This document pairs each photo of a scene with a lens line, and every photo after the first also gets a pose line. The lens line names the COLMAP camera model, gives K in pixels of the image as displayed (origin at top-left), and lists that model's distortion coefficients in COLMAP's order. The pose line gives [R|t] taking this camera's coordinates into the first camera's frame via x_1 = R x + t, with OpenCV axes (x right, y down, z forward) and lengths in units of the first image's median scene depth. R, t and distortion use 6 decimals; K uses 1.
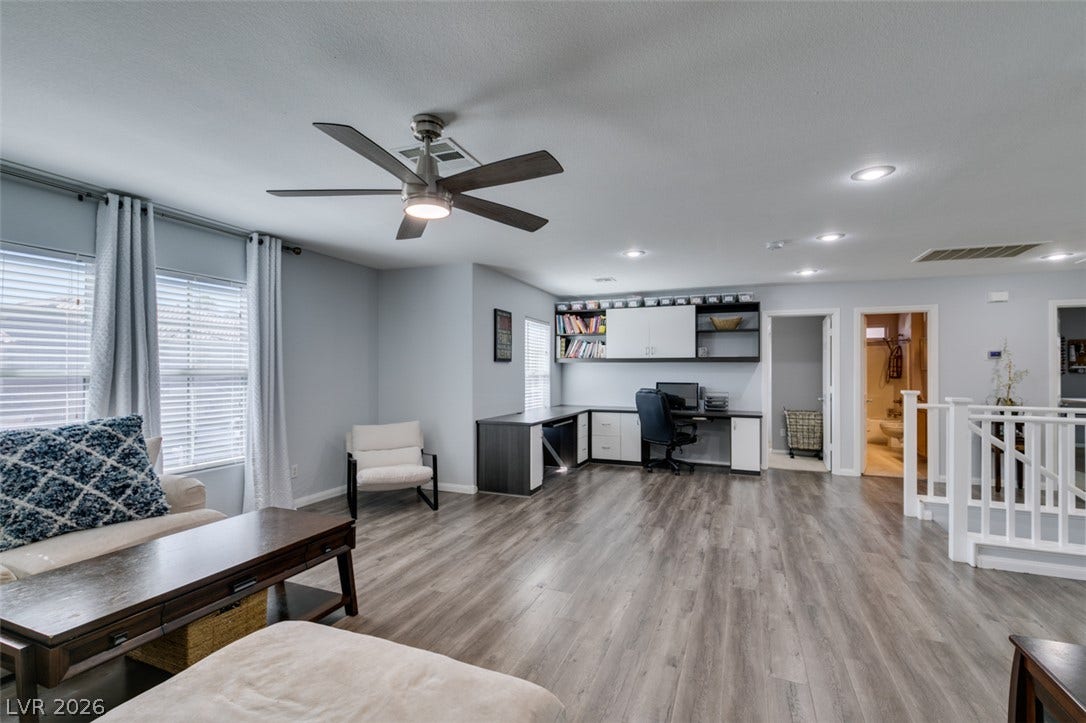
lens RADIAL K [[486.1, 0, 537.5], [0, 486.1, 364.7], [0, 0, 1]] dist [0.001814, 0.000152]
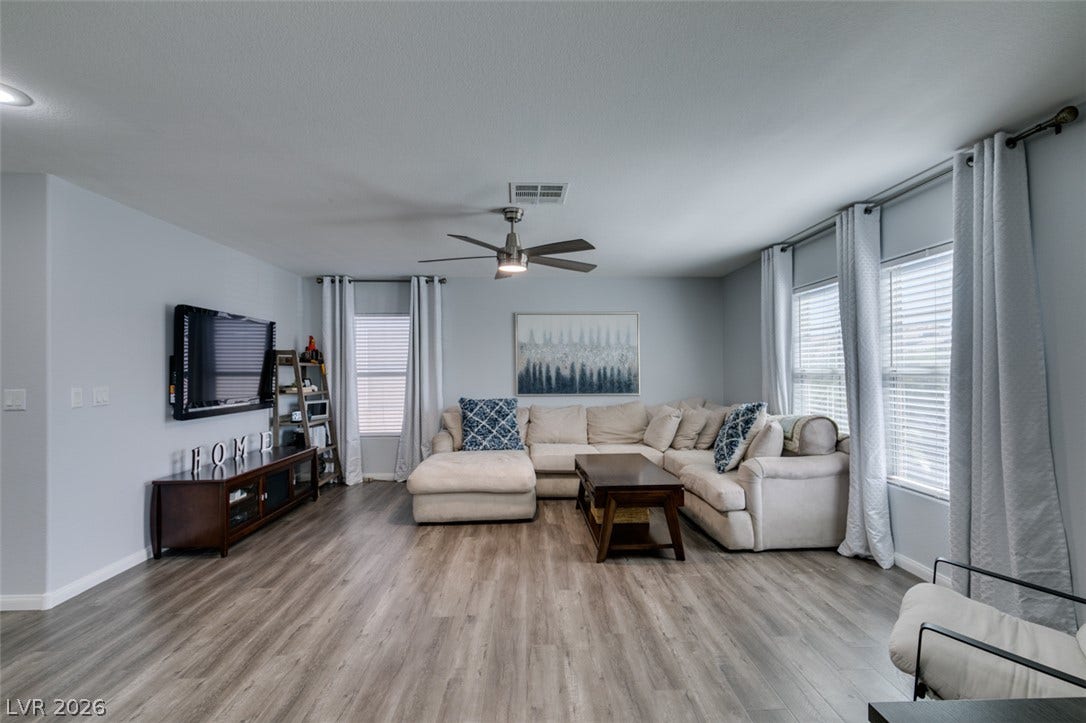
lens RADIAL K [[486.1, 0, 541.4], [0, 486.1, 362.9], [0, 0, 1]] dist [0.001814, 0.000152]
pose [[-0.909008, -0.001384, -0.416776, 0.238904], [0.010413, 0.999607, -0.026032, 0.019579], [0.416648, -0.028003, -0.908636, 1.735697]]
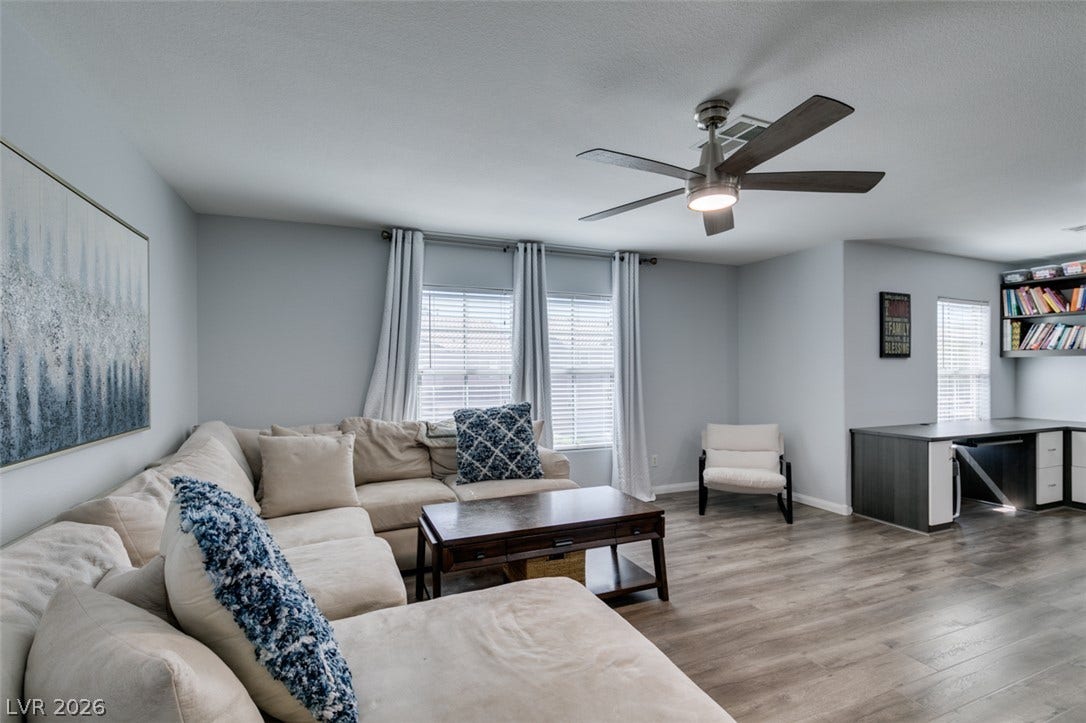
lens RADIAL K [[486.1, 0, 544.7], [0, 486.1, 371.9], [0, 0, 1]] dist [0.001814, 0.000152]
pose [[0.709351, -0.001282, -0.704854, 0.151639], [0.012656, 0.999860, 0.010919, 0.002241], [0.704742, -0.016666, 0.709268, 0.059608]]
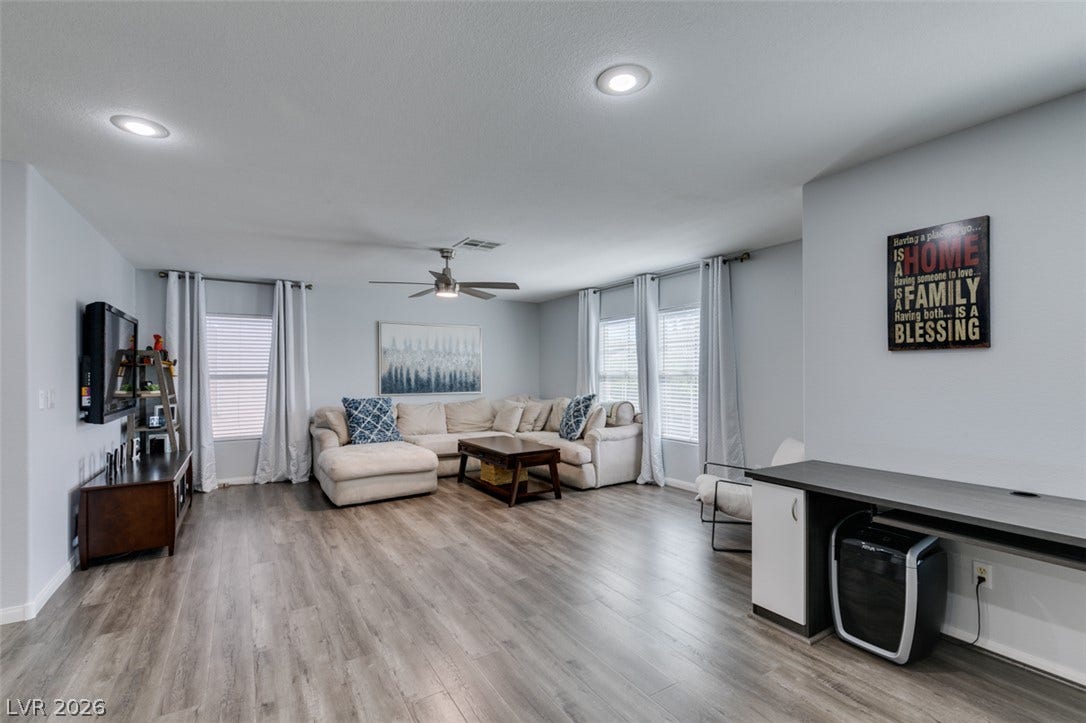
lens RADIAL K [[486.1, 0, 543.6], [0, 486.1, 368.7], [0, 0, 1]] dist [0.001814, 0.000152]
pose [[-0.575536, -0.005503, -0.817758, 0.853578], [0.013254, 0.999783, -0.016056, 0.023300], [0.817669, -0.020079, -0.575338, 1.773930]]
